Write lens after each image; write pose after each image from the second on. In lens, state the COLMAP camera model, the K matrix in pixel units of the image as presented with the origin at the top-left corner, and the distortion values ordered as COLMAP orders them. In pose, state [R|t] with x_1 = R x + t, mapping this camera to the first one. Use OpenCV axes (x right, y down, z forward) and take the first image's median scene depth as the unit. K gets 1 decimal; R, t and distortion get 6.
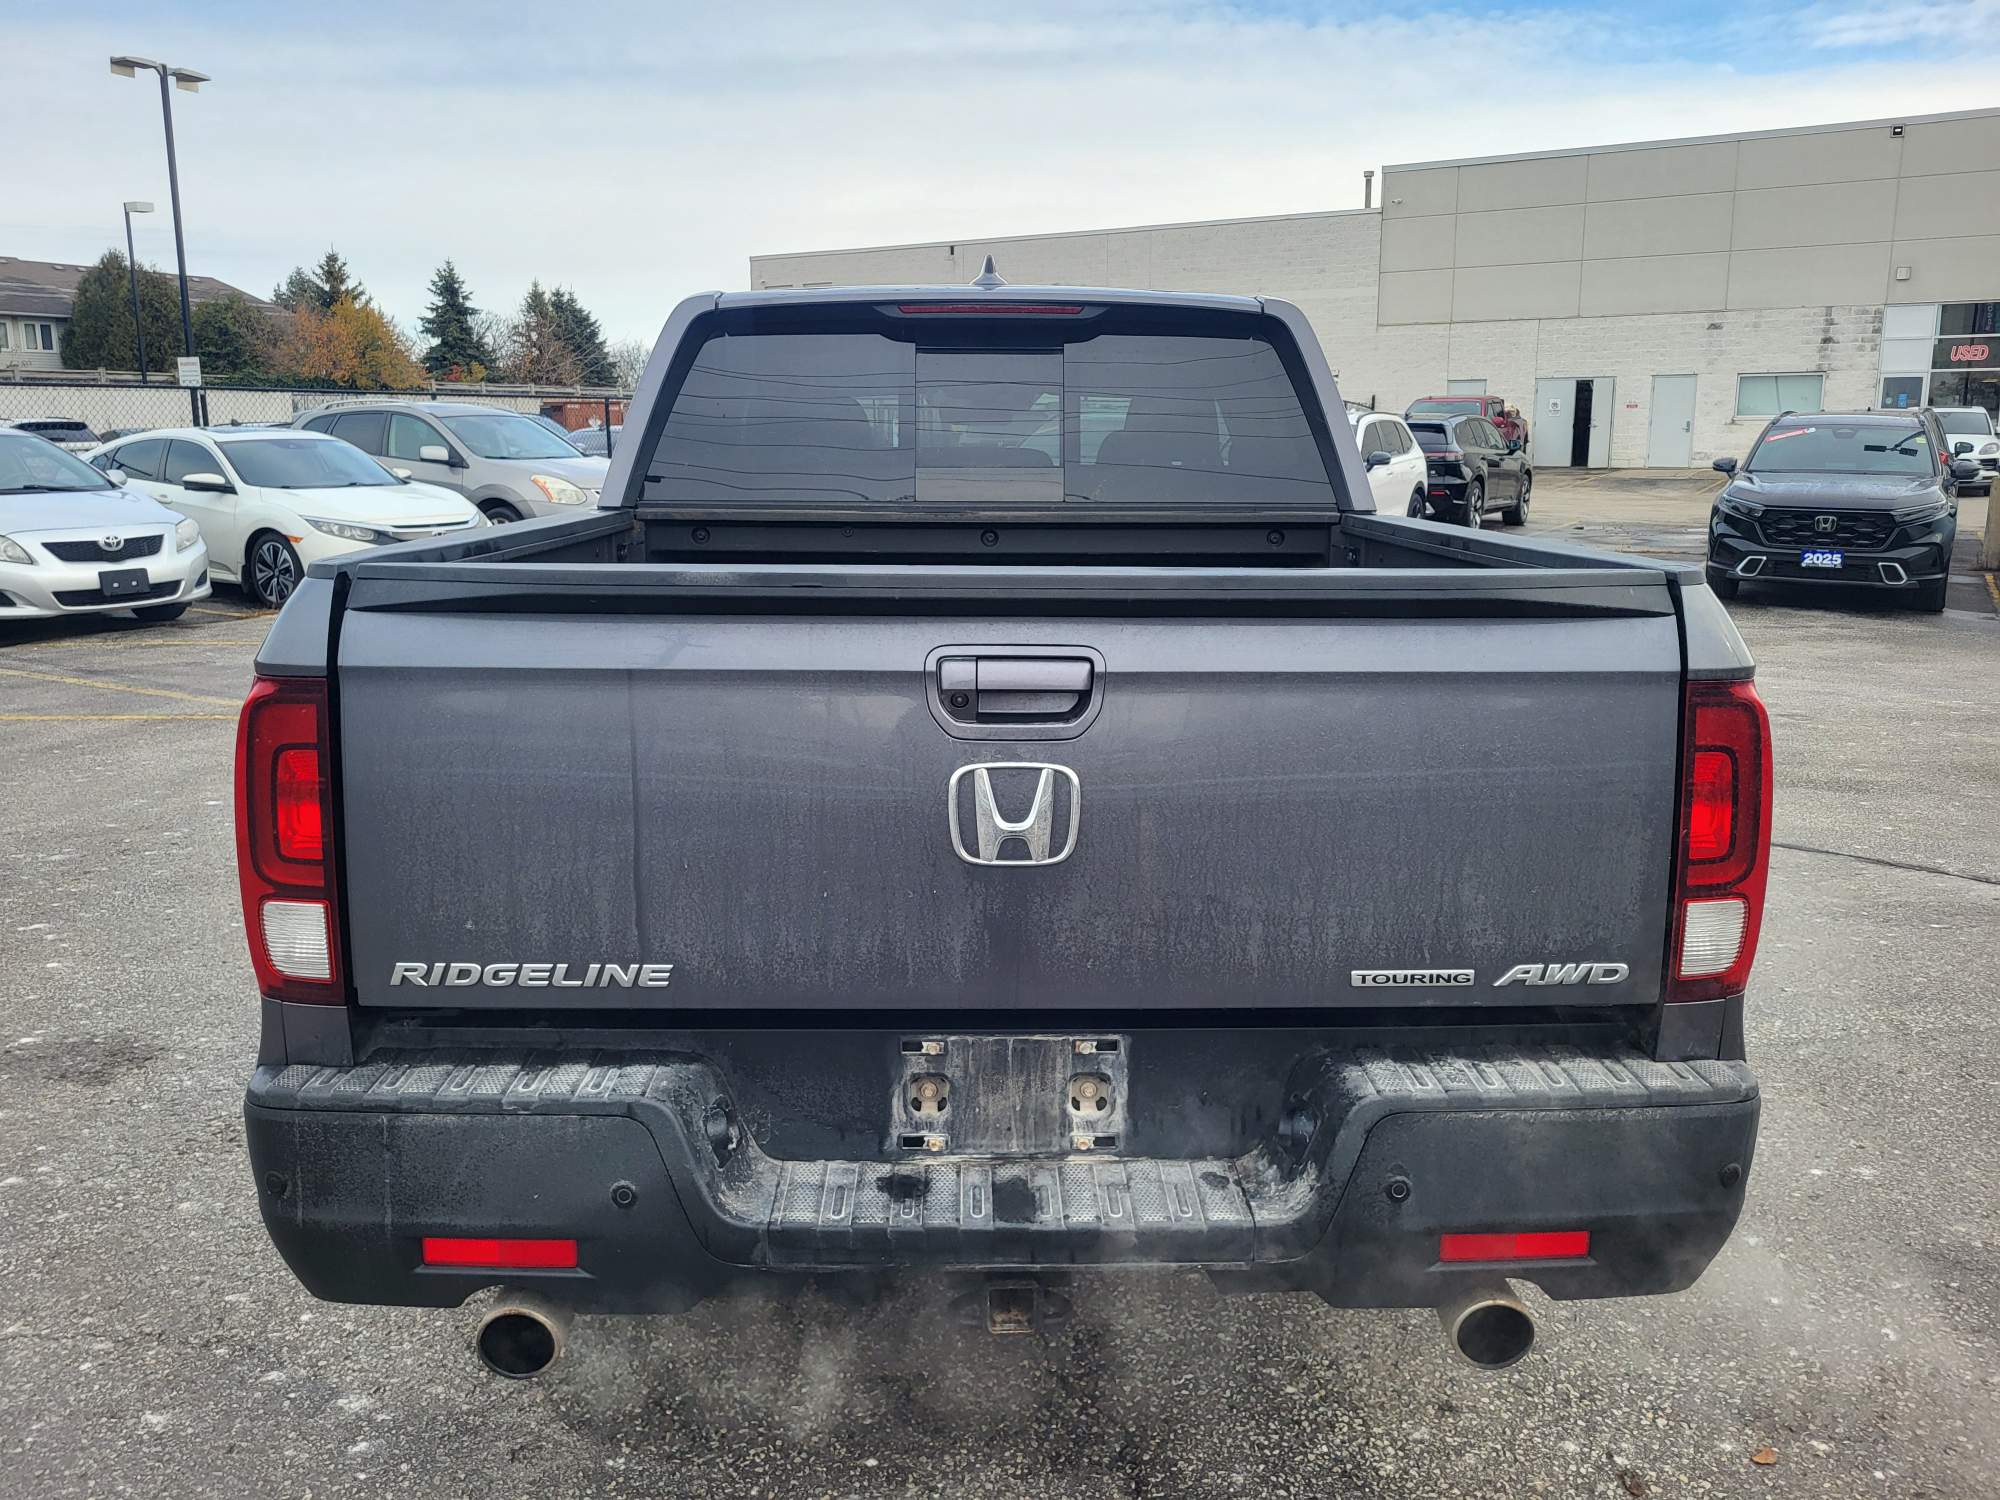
lens RADIAL K [[1970.7, 0, 994.1], [0, 1970.7, 750.7], [0, 0, 1]] dist [-0.011299, 0.000000]
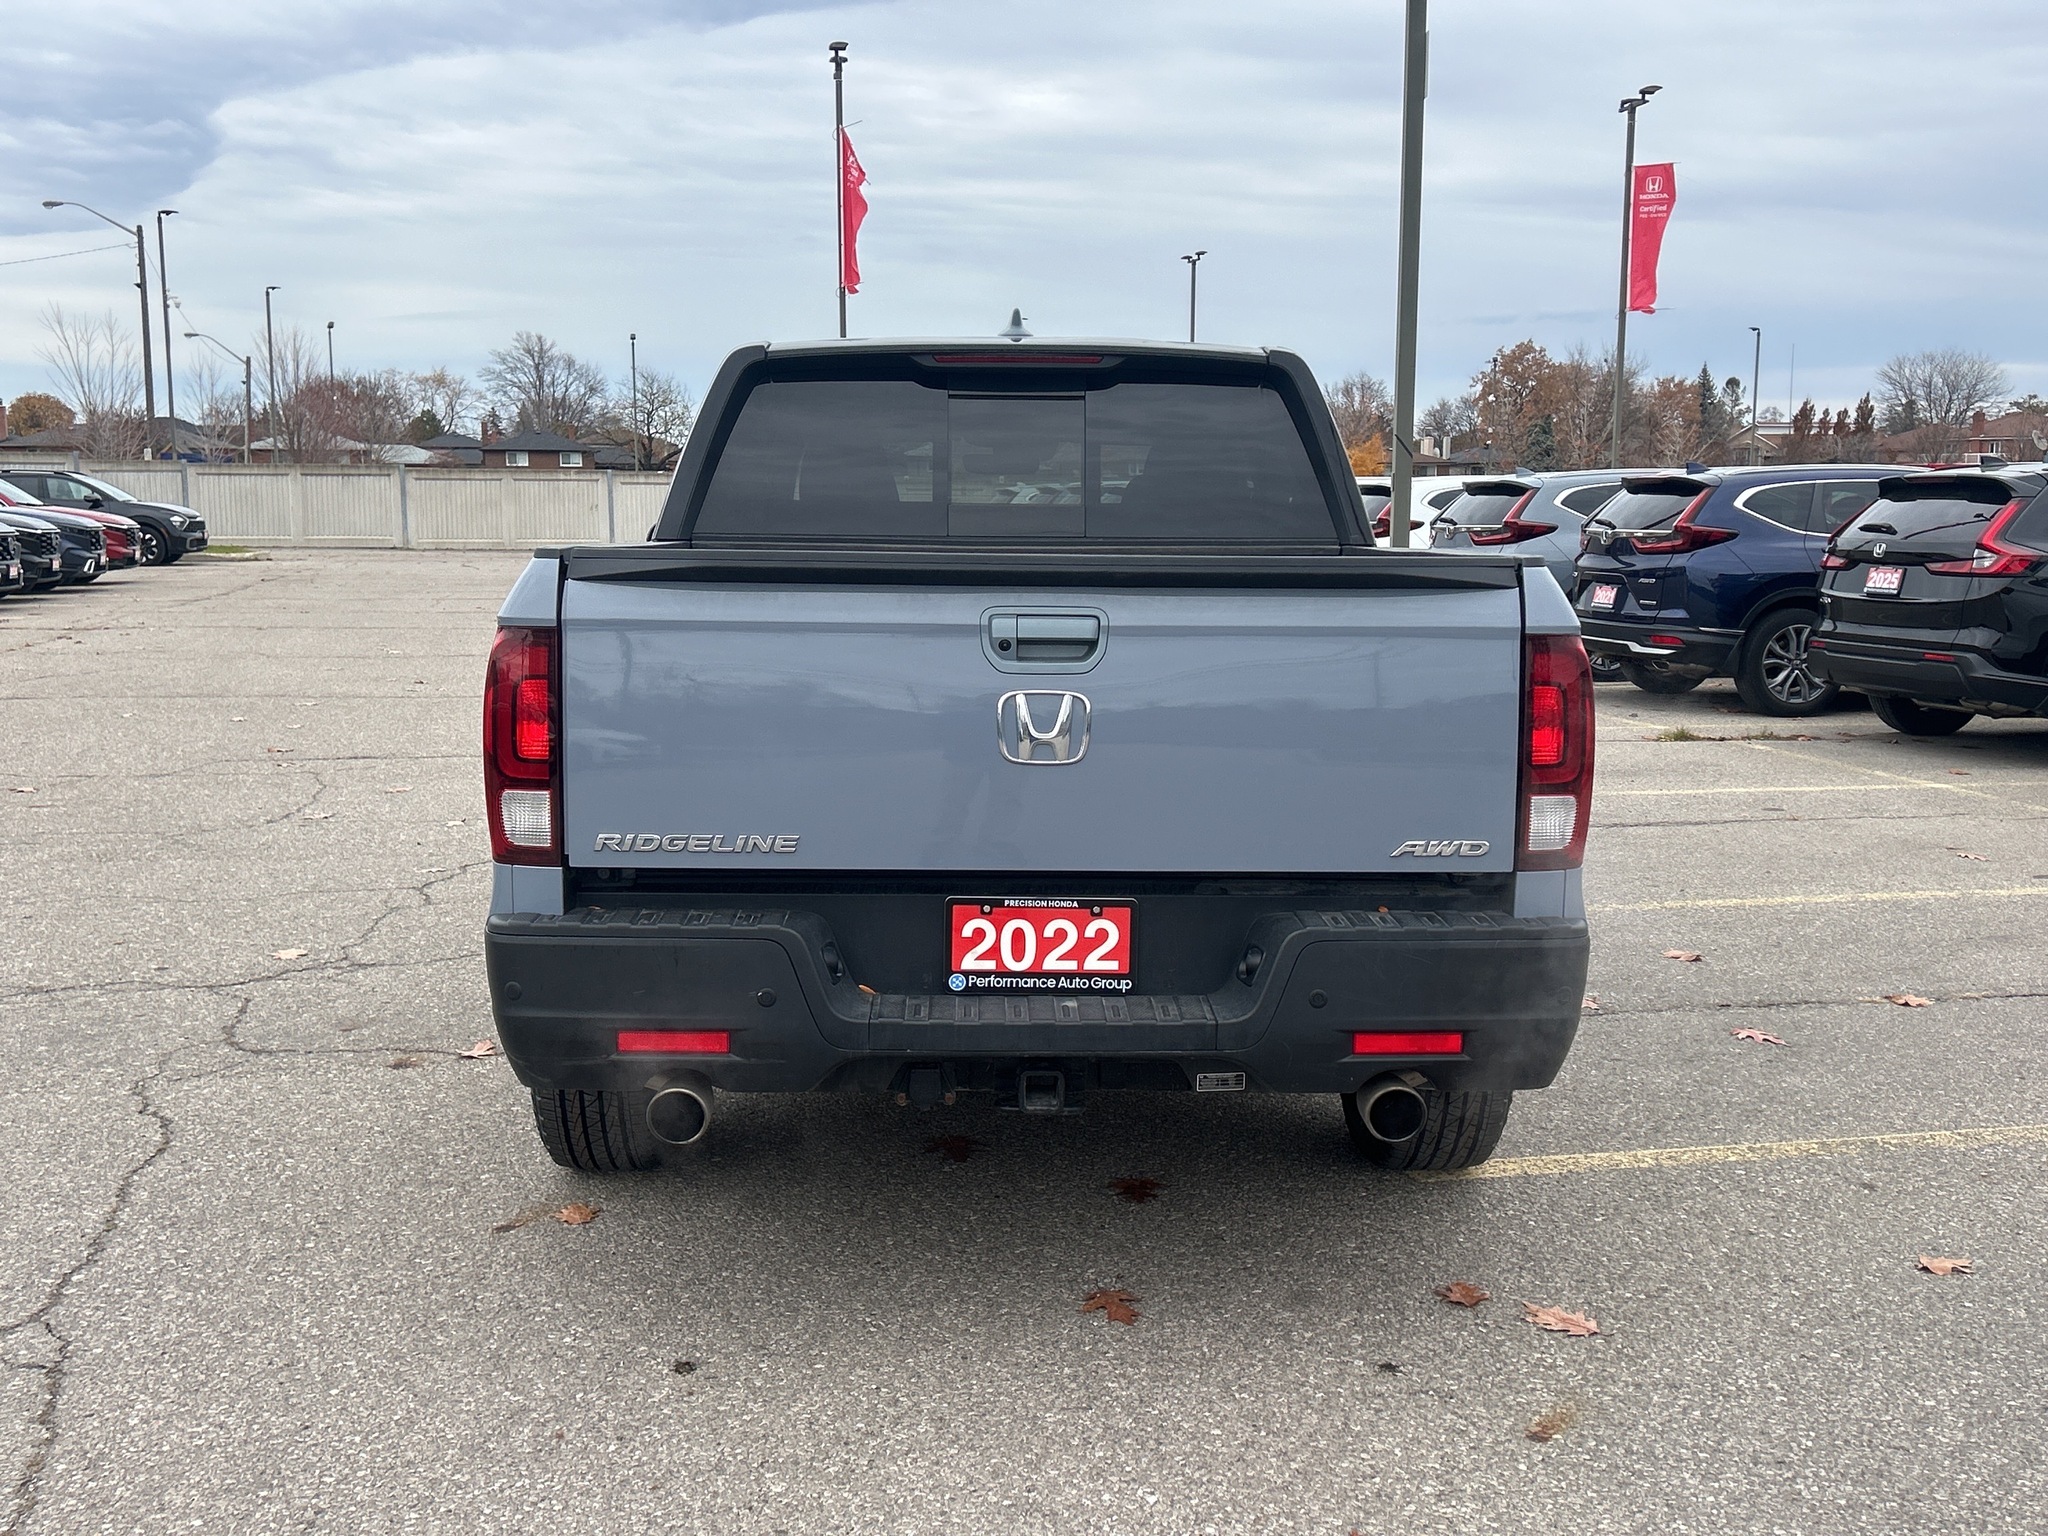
lens RADIAL K [[2018.0, 0, 1030.7], [0, 2018.0, 767.5], [0, 0, 1]] dist [-0.011299, 0.000000]
pose [[0.999972, 0.002302, 0.007148, -0.008819], [-0.002166, 0.999818, -0.018942, 0.086695], [-0.007190, 0.018926, 0.999795, -0.424206]]
